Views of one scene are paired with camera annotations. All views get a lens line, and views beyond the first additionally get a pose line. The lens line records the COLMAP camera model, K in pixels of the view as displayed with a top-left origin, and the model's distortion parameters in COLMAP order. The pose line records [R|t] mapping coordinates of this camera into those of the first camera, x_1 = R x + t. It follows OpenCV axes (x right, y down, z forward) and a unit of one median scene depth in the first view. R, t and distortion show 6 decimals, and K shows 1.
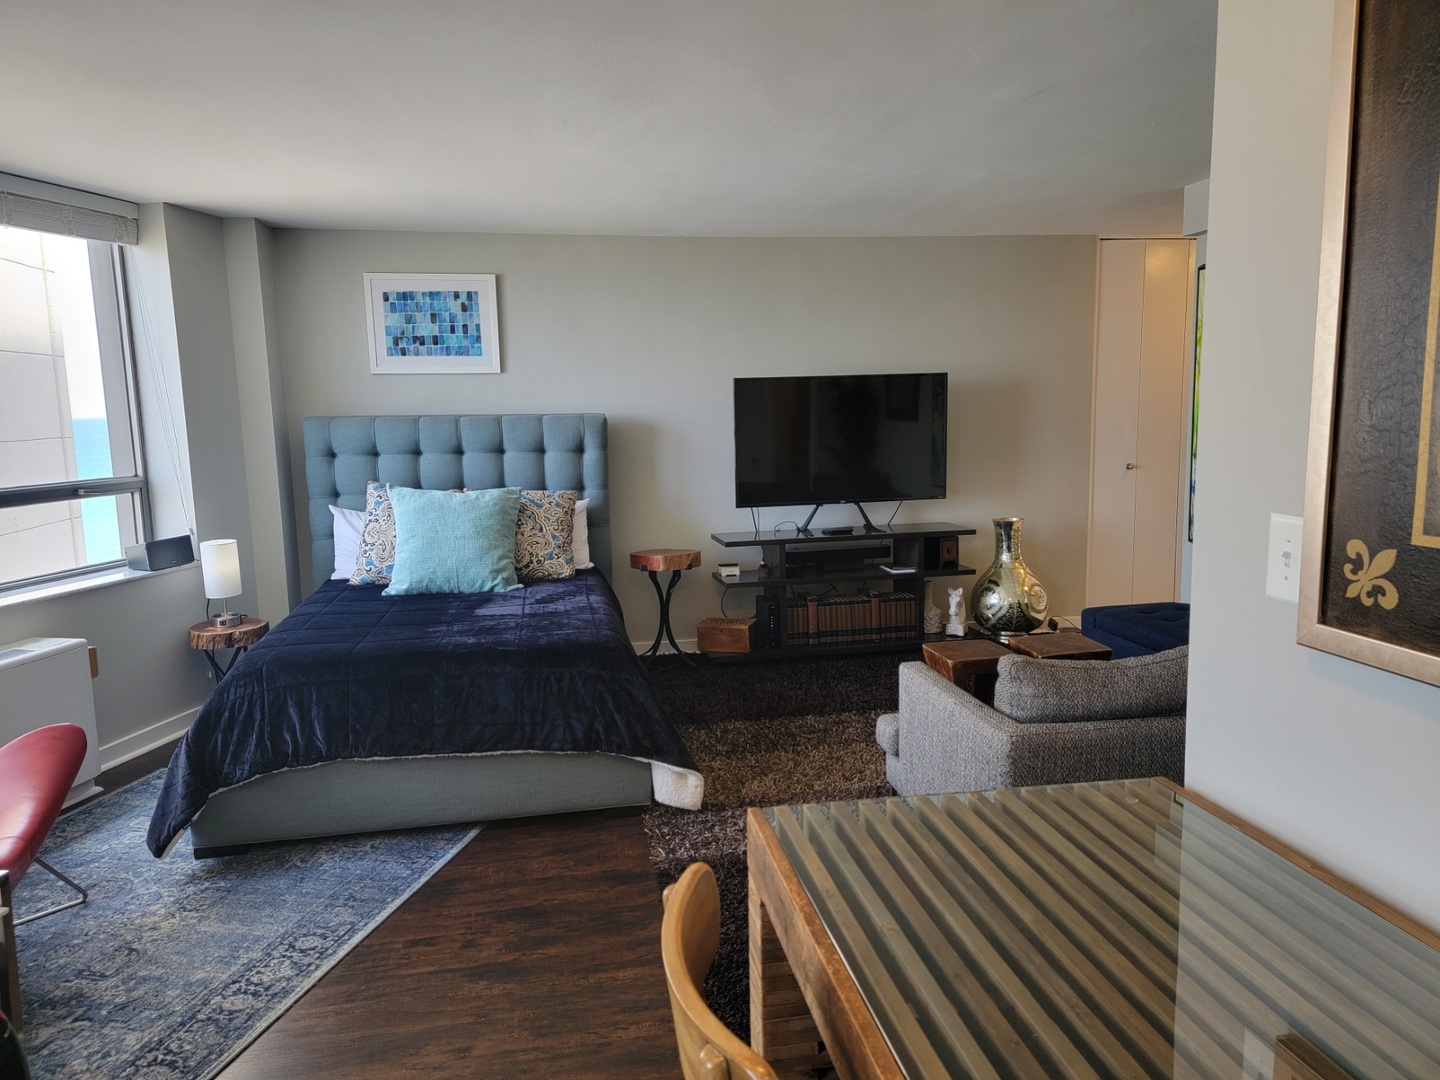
lens RADIAL K [[994.8, 0, 708.4], [0, 994.8, 535.4], [0, 0, 1]] dist [0.088937, -0.080780]
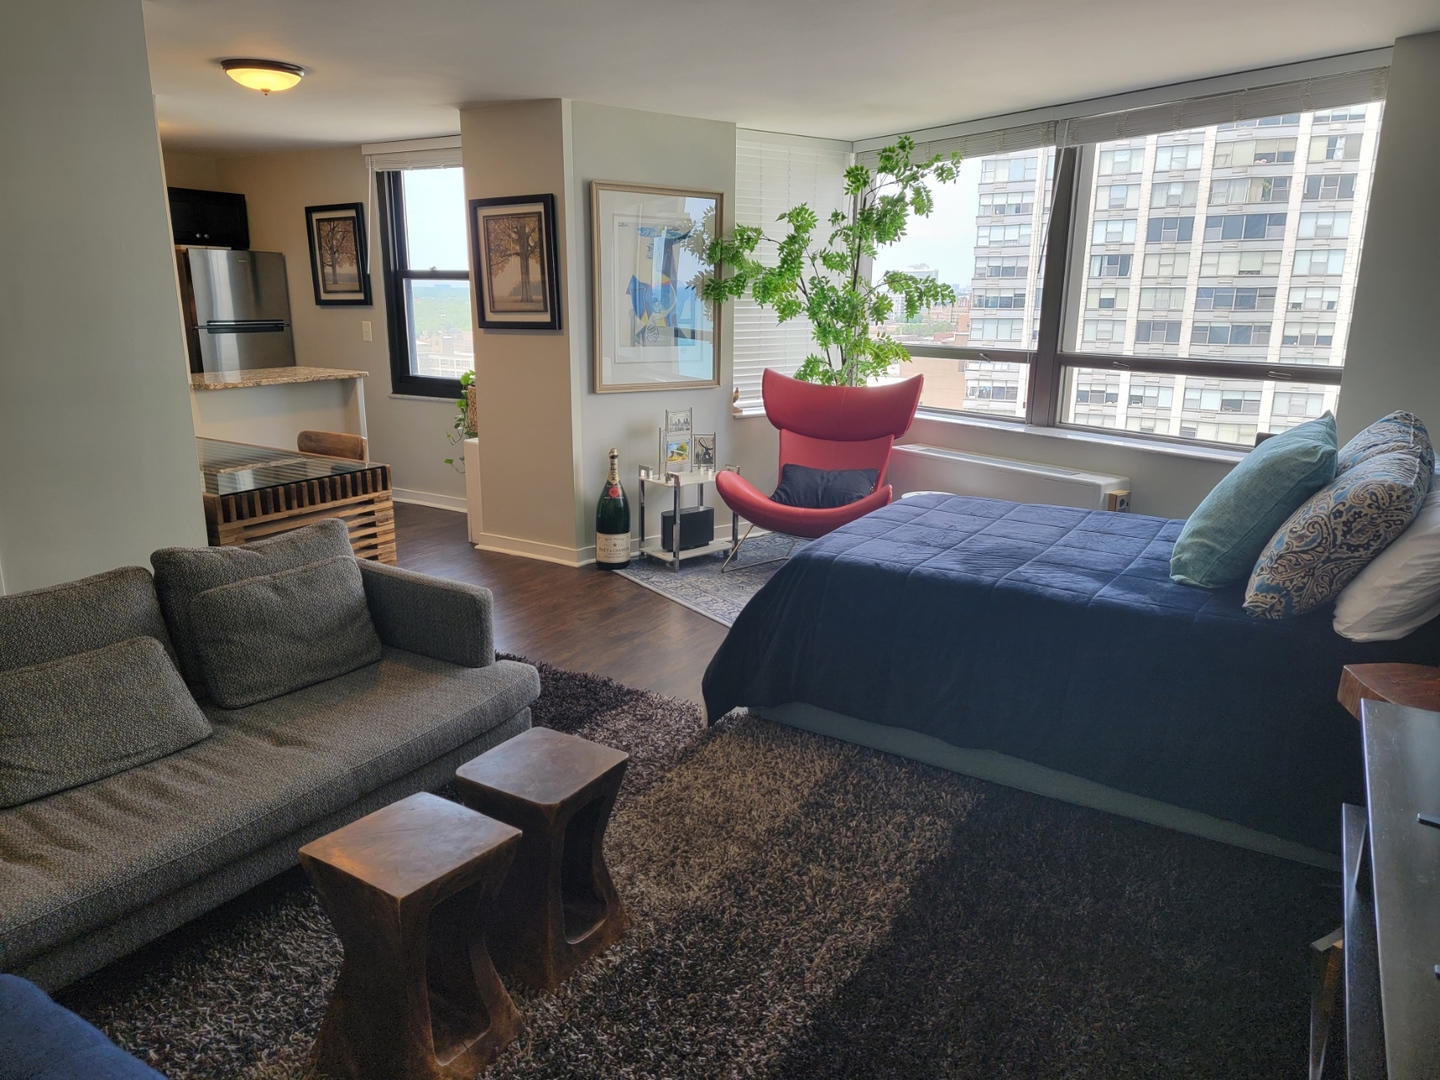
lens RADIAL K [[996.1, 0, 716.2], [0, 996.1, 530.9], [0, 0, 1]] dist [0.086532, -0.070248]
pose [[-0.667191, 0.198555, -0.717936, 0.465354], [-0.086889, 0.936494, 0.339748, -0.173457], [0.739802, 0.289058, -0.607568, 1.112612]]
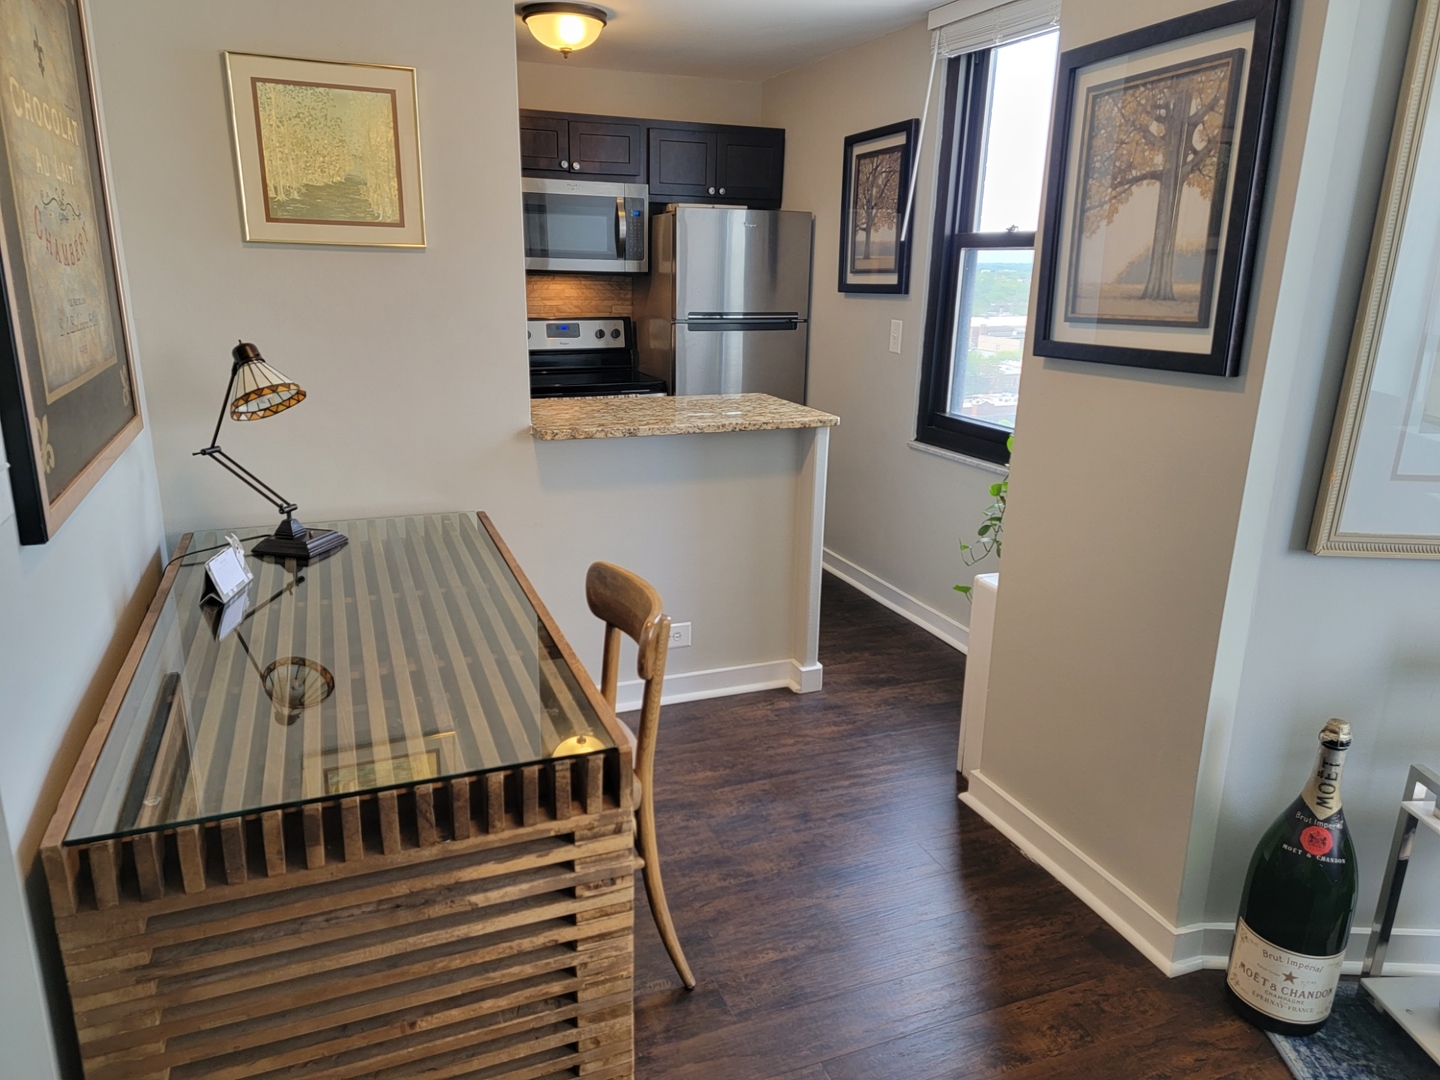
lens RADIAL K [[994.8, 0, 710.9], [0, 994.8, 538.0], [0, 0, 1]] dist [0.088937, -0.080780]
pose [[-0.980521, 0.061900, -0.186403, 0.045678], [-0.017810, 0.917111, 0.398235, -0.093435], [0.195603, 0.393797, -0.898144, 0.618479]]
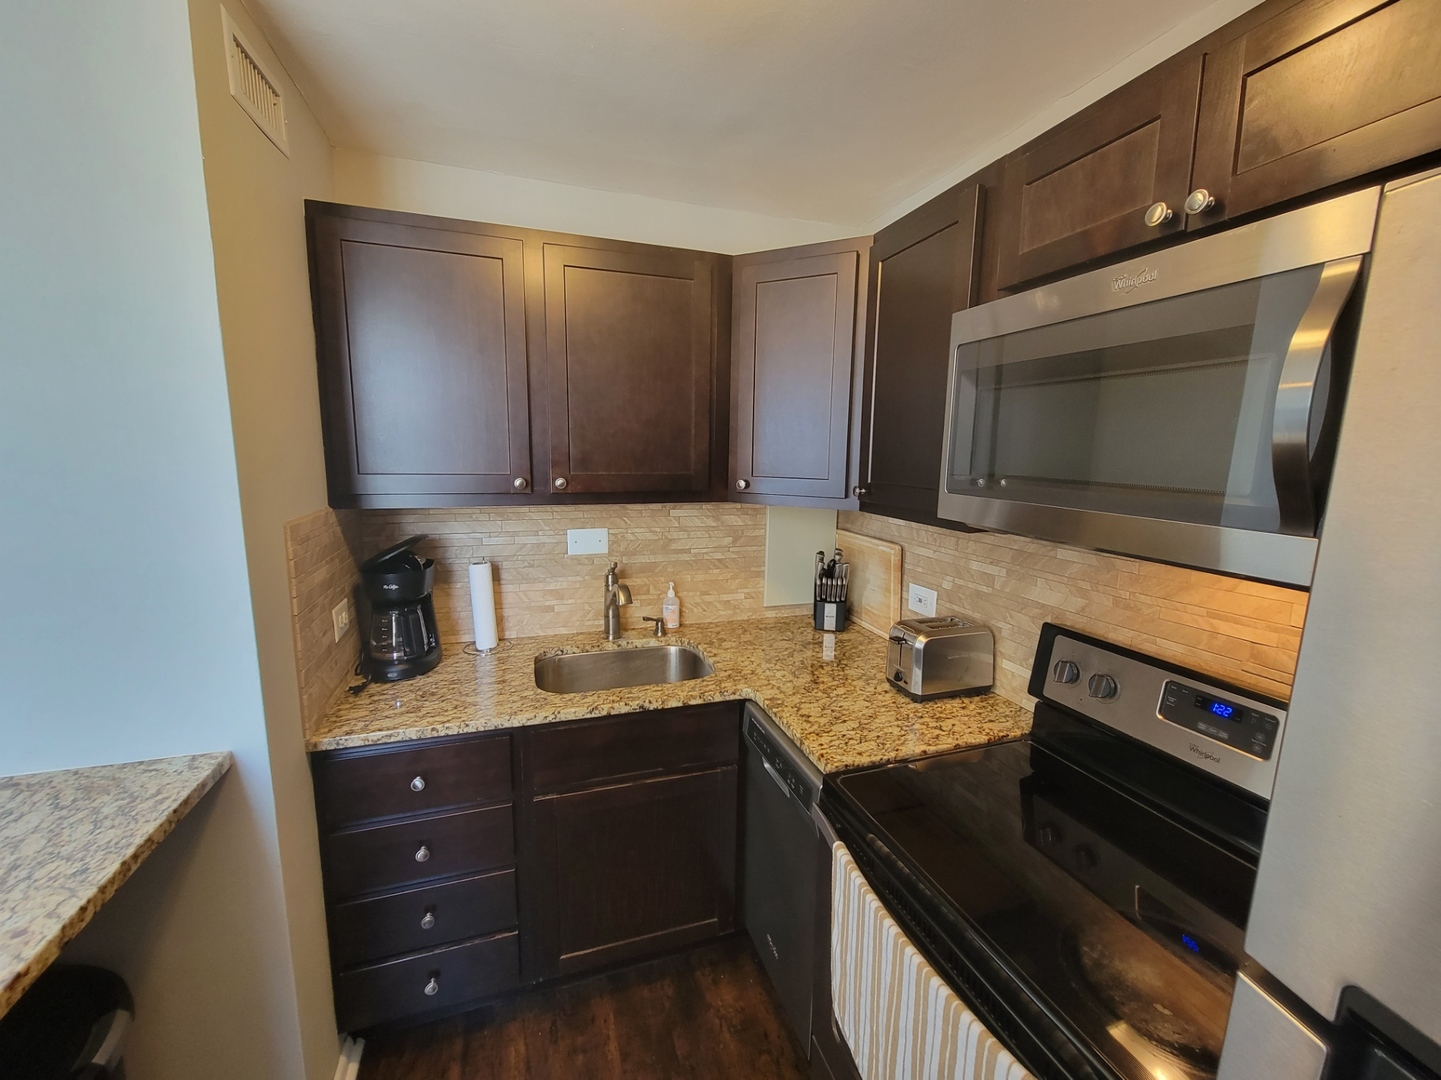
lens RADIAL K [[588.9, 0, 722.9], [0, 588.9, 539.1], [0, 0, 1]] dist [-0.003346, -0.001893]
pose [[-0.152717, -0.133562, 0.979203, -0.177189], [0.114174, 0.981807, 0.151724, 0.016654], [-0.981653, 0.134970, -0.134689, -0.254284]]
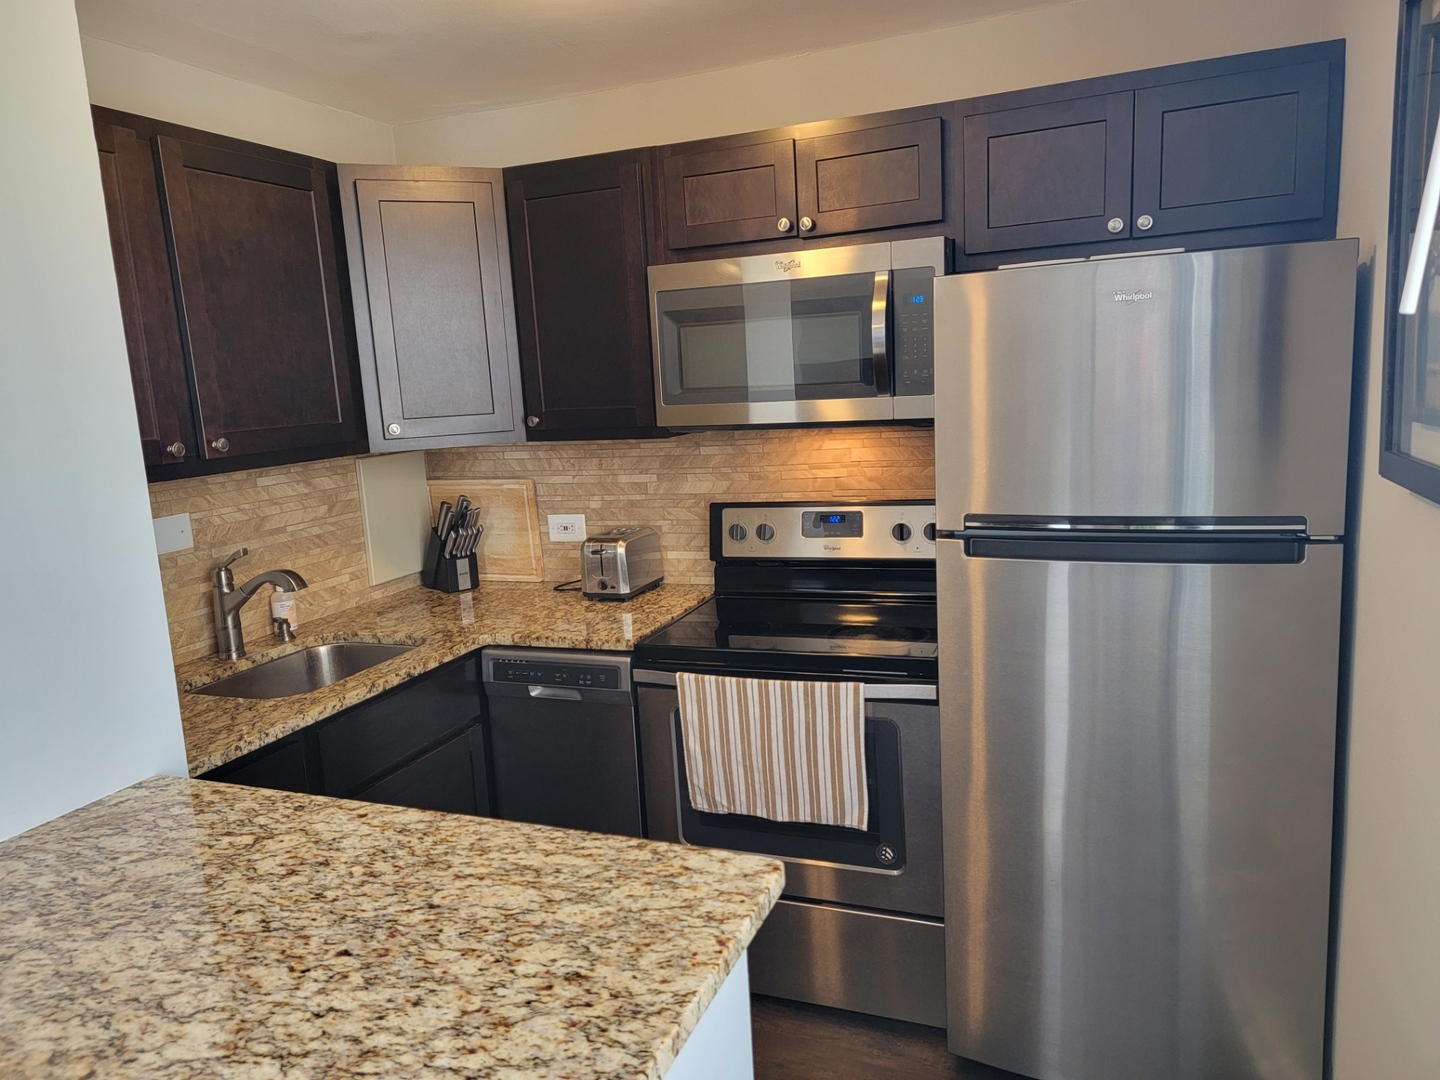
lens RADIAL K [[996.1, 0, 721.3], [0, 996.1, 536.7], [0, 0, 1]] dist [0.086532, -0.070248]
pose [[-0.846265, -0.020425, 0.532370, -0.259838], [0.140720, 0.955207, 0.260339, -0.021517], [-0.513841, 0.295231, -0.805485, 0.049444]]
